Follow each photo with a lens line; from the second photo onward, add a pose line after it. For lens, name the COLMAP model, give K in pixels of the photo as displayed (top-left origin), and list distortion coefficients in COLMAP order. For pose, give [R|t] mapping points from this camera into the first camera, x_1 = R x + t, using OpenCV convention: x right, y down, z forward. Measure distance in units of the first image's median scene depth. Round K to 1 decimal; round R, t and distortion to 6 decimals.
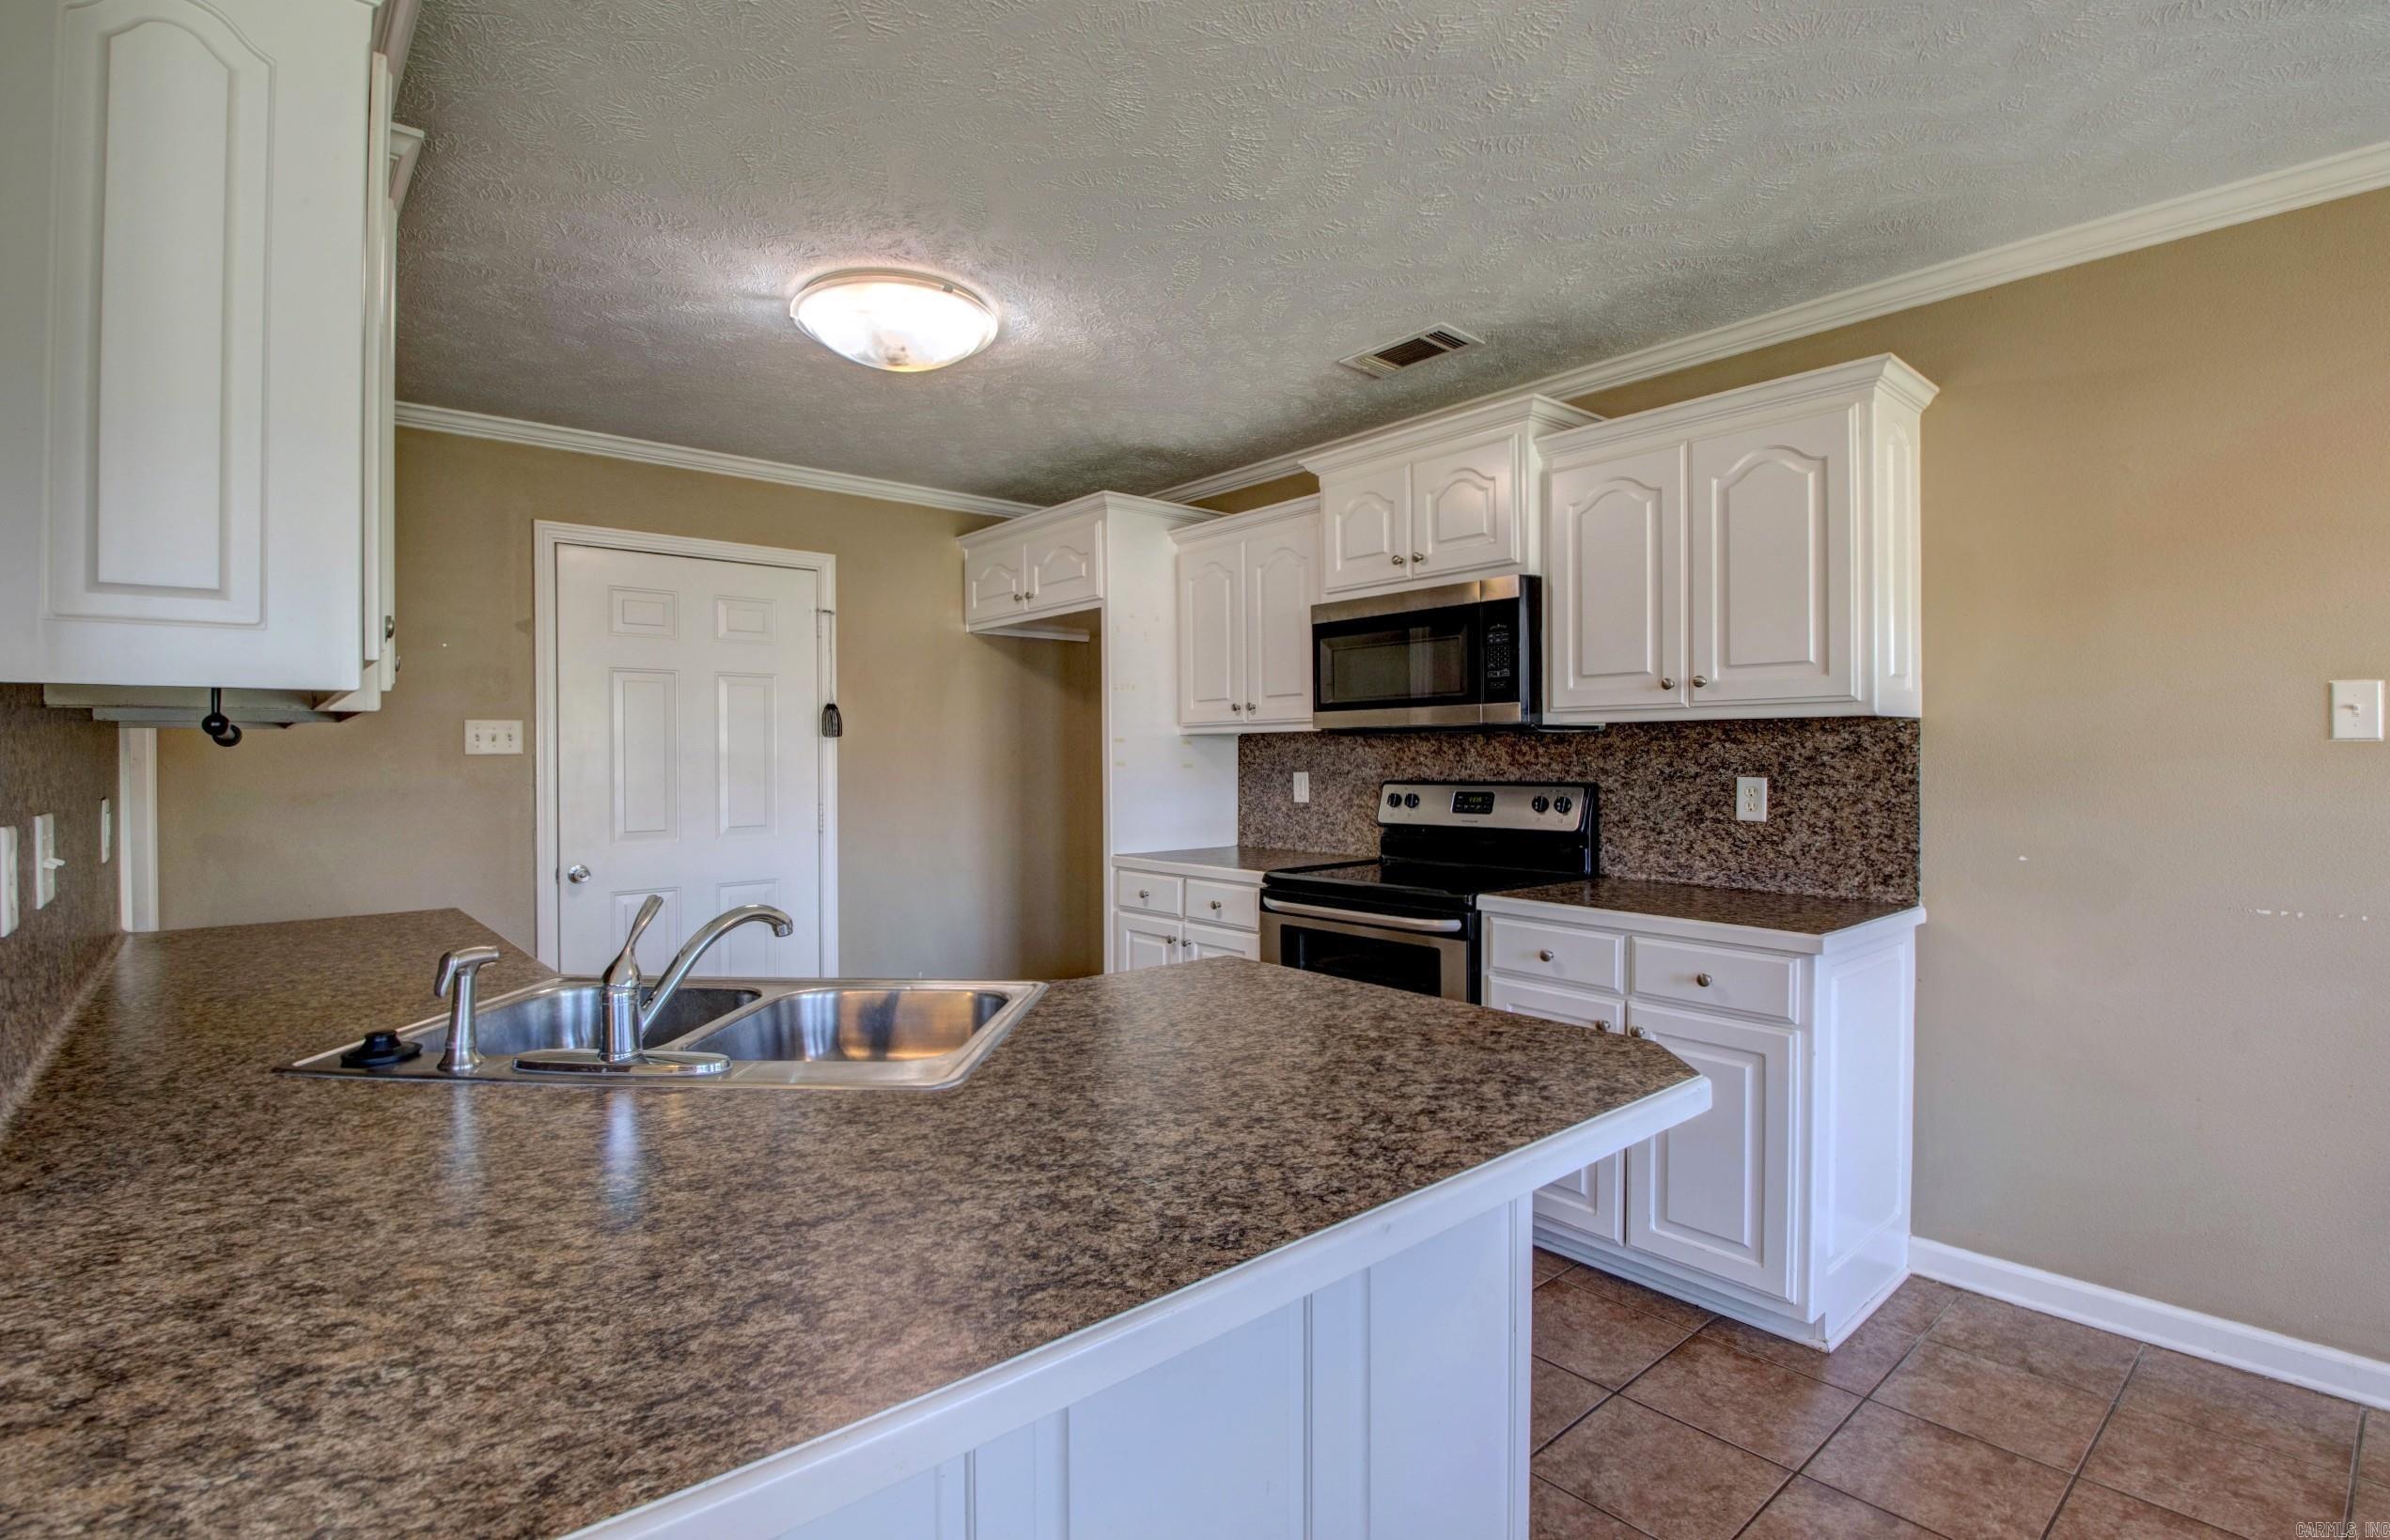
lens RADIAL K [[1112.6, 0, 1178.1], [0, 1112.6, 760.6], [0, 0, 1]] dist [0.003942, -0.018561]
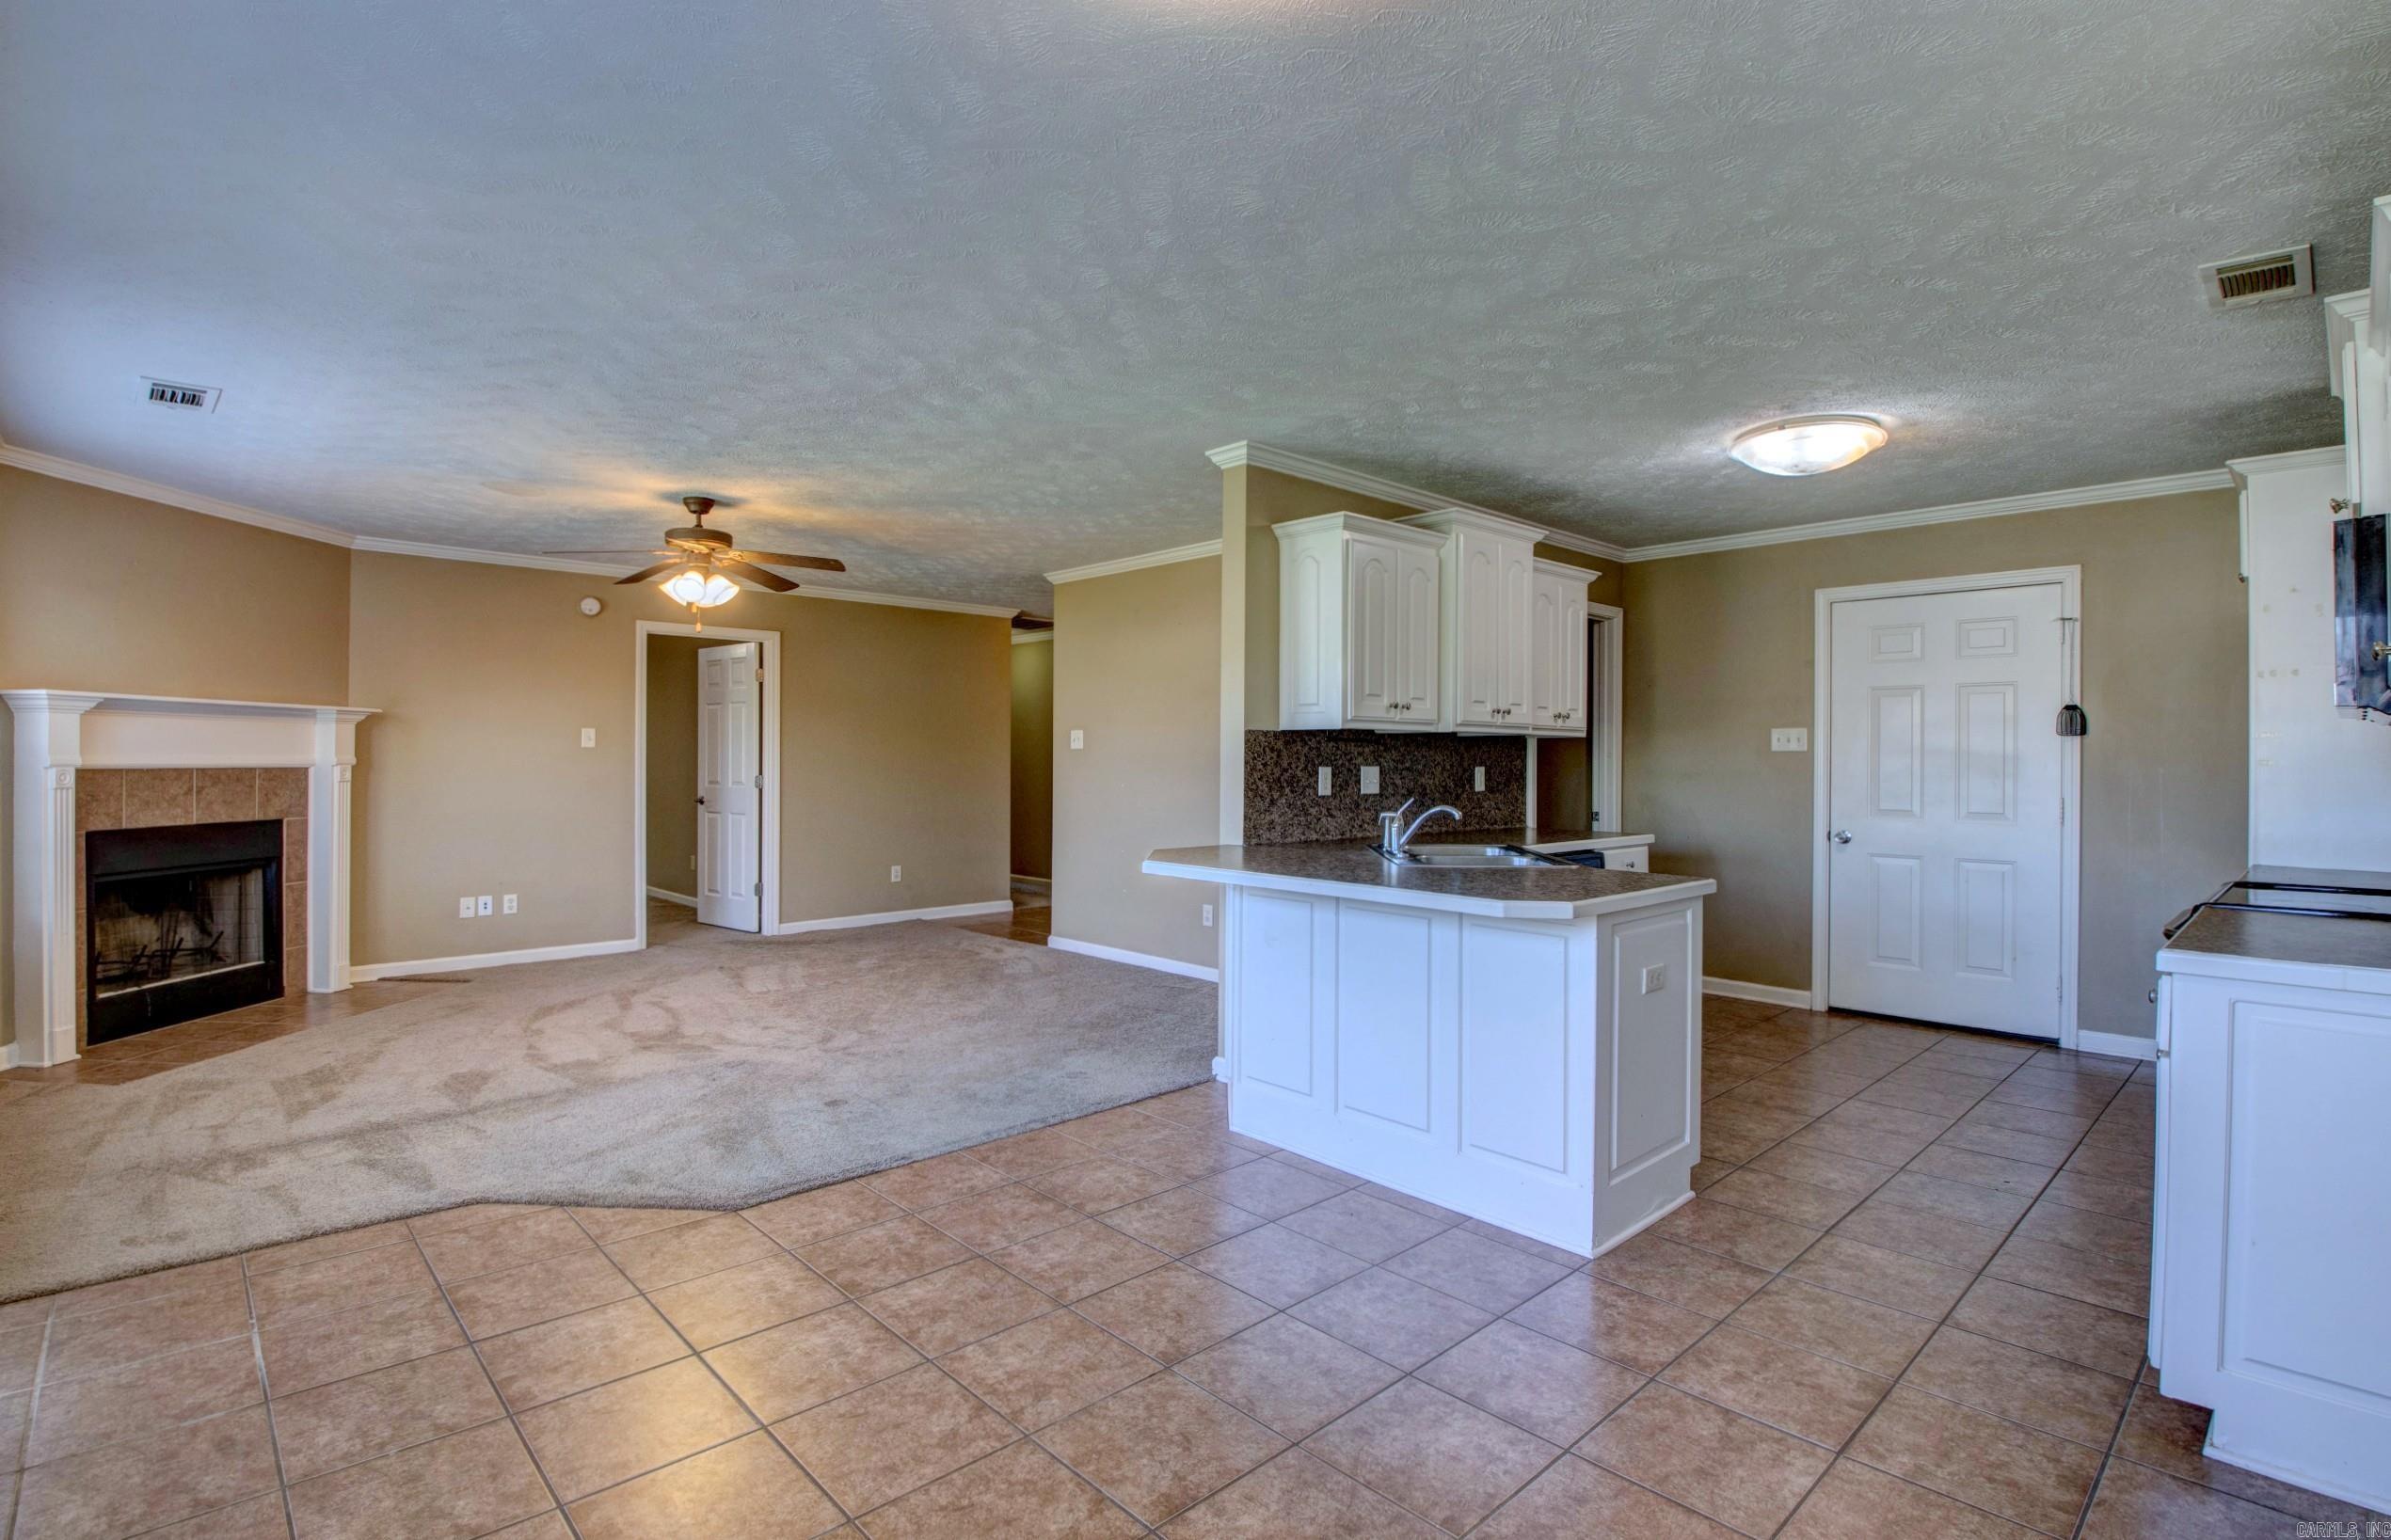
lens RADIAL K [[1113.1, 0, 1184.6], [0, 1113.1, 752.5], [0, 0, 1]] dist [0.003942, -0.018561]
pose [[0.052008, 0.000239, -0.998647, 1.051094], [-0.011860, 0.999930, -0.000378, 0.008055], [0.998576, 0.011864, 0.052008, 0.135564]]
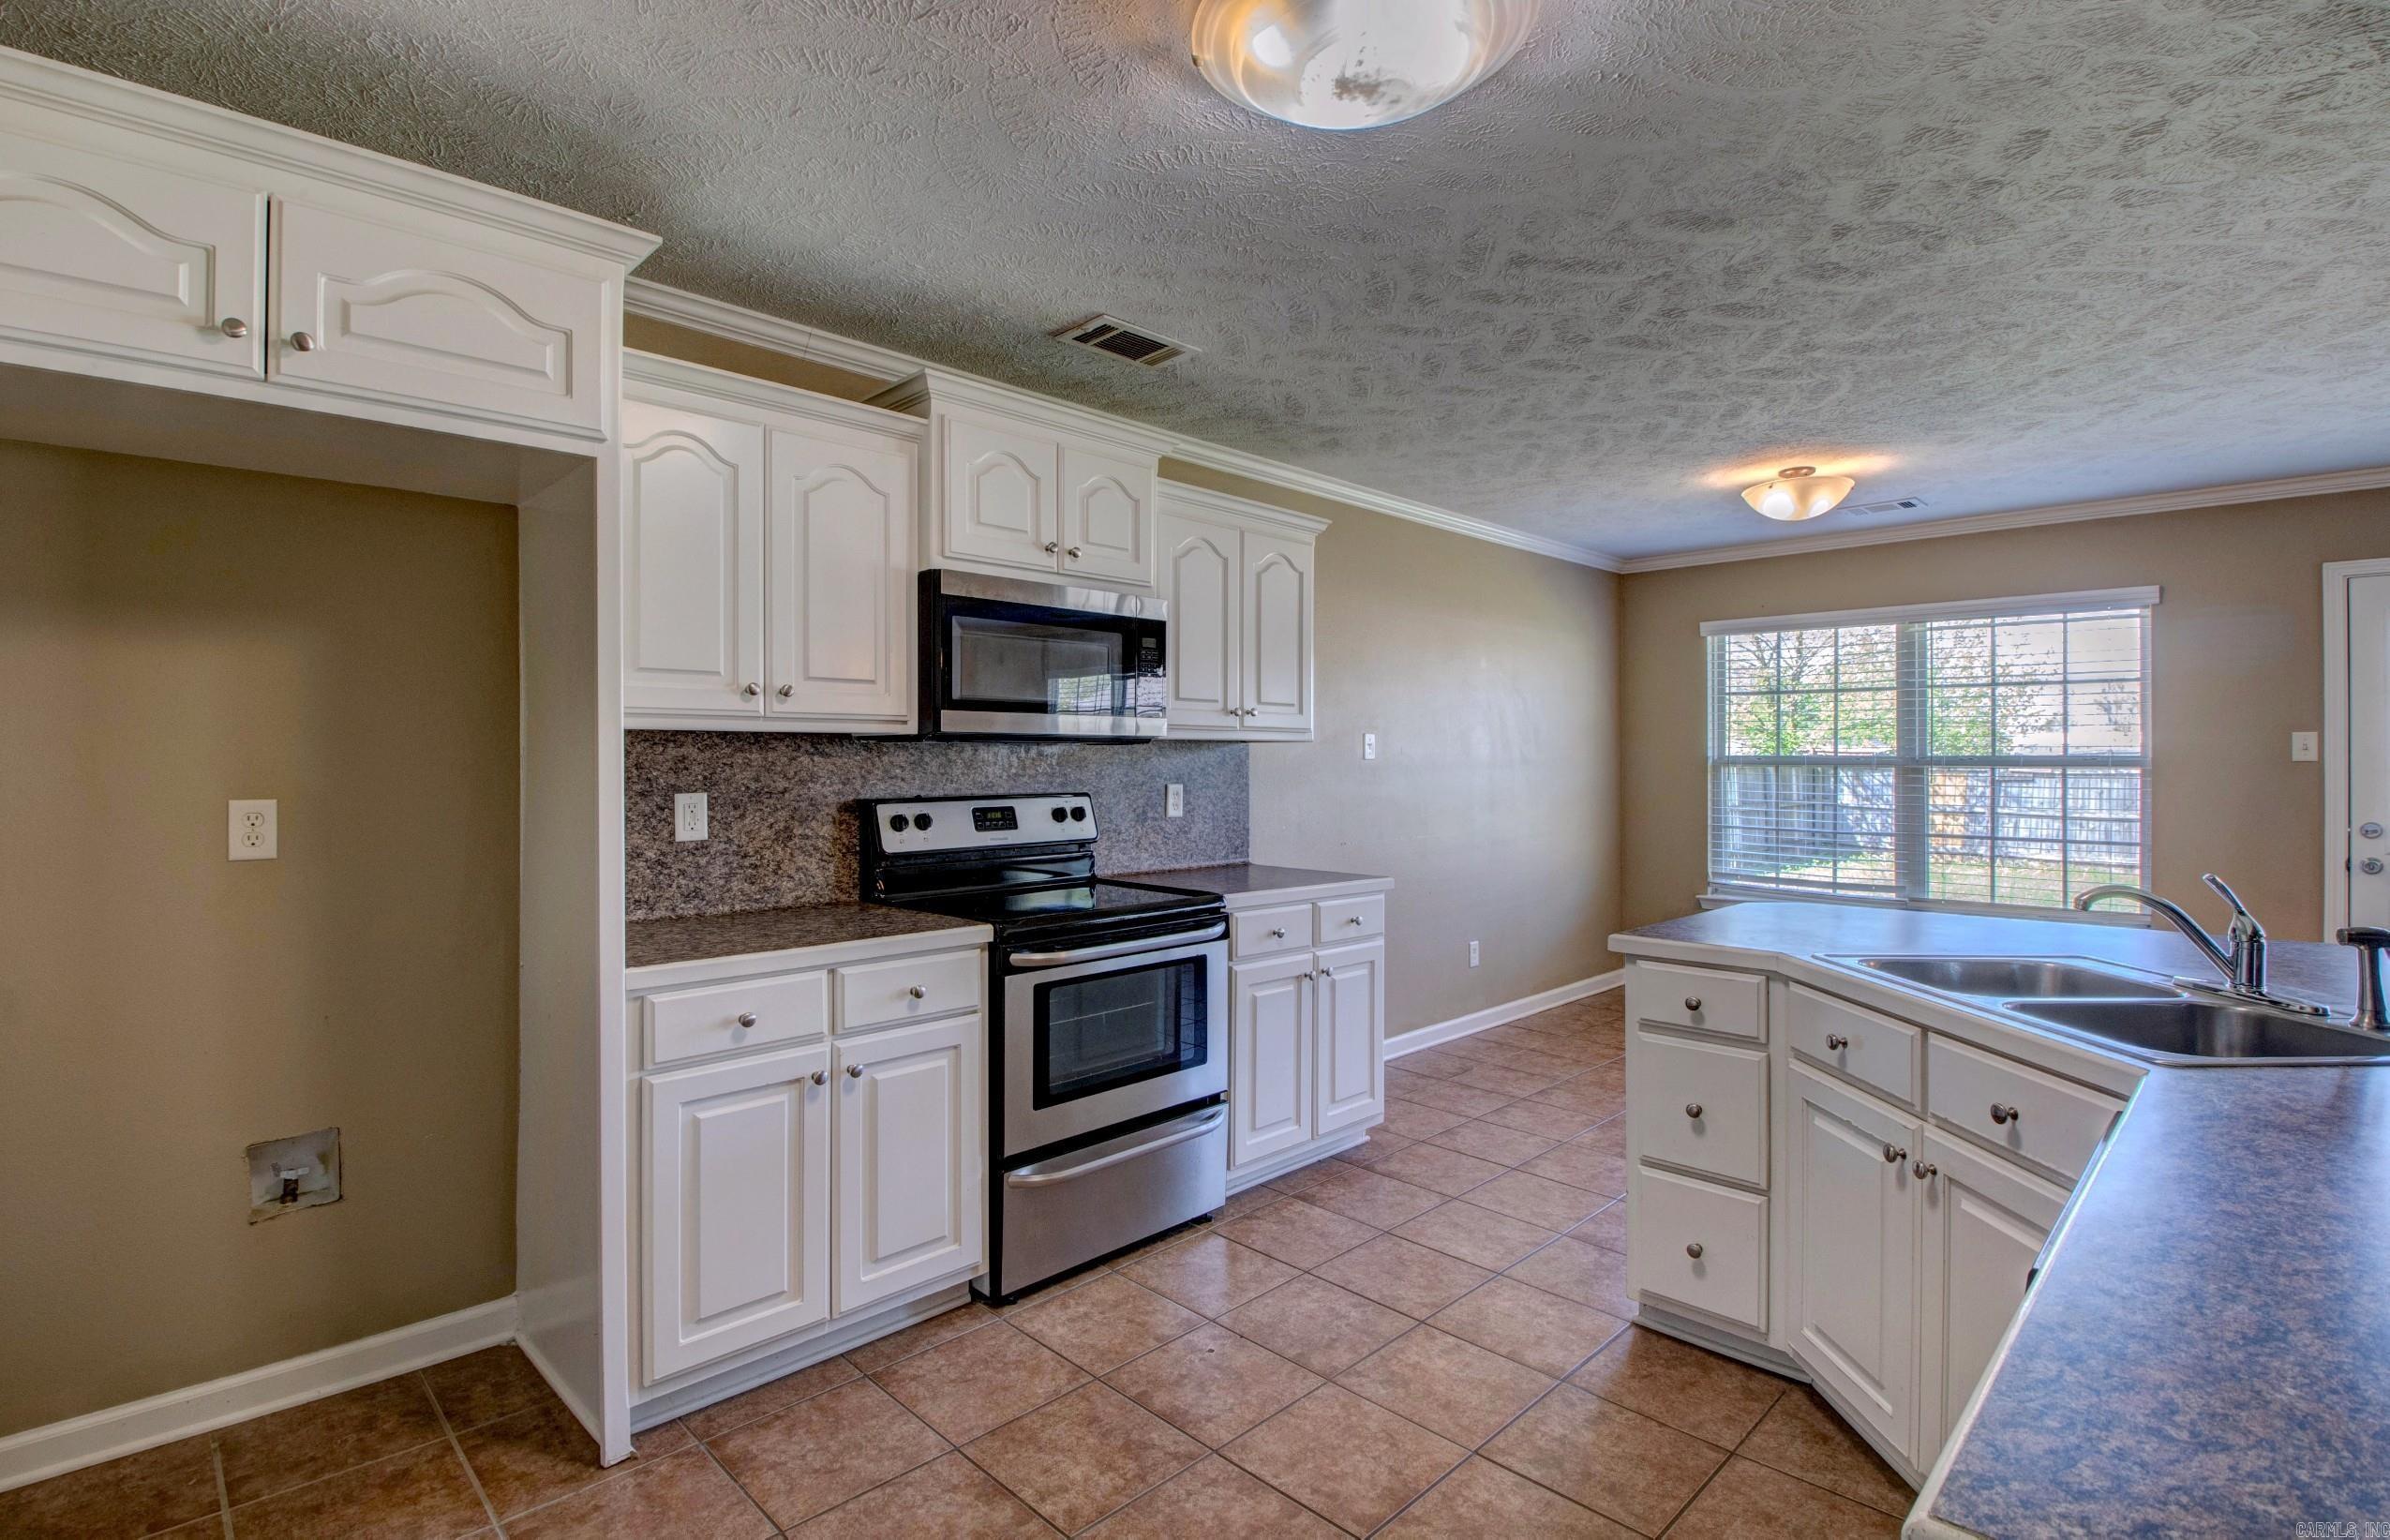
lens RADIAL K [[1112.8, 0, 1180.5], [0, 1112.8, 759.9], [0, 0, 1]] dist [0.003942, -0.018561]
pose [[-0.075810, 0.006182, 0.997103, -0.774744], [0.004765, 0.999972, -0.005837, -0.005513], [-0.997111, 0.004309, -0.075837, 1.072652]]
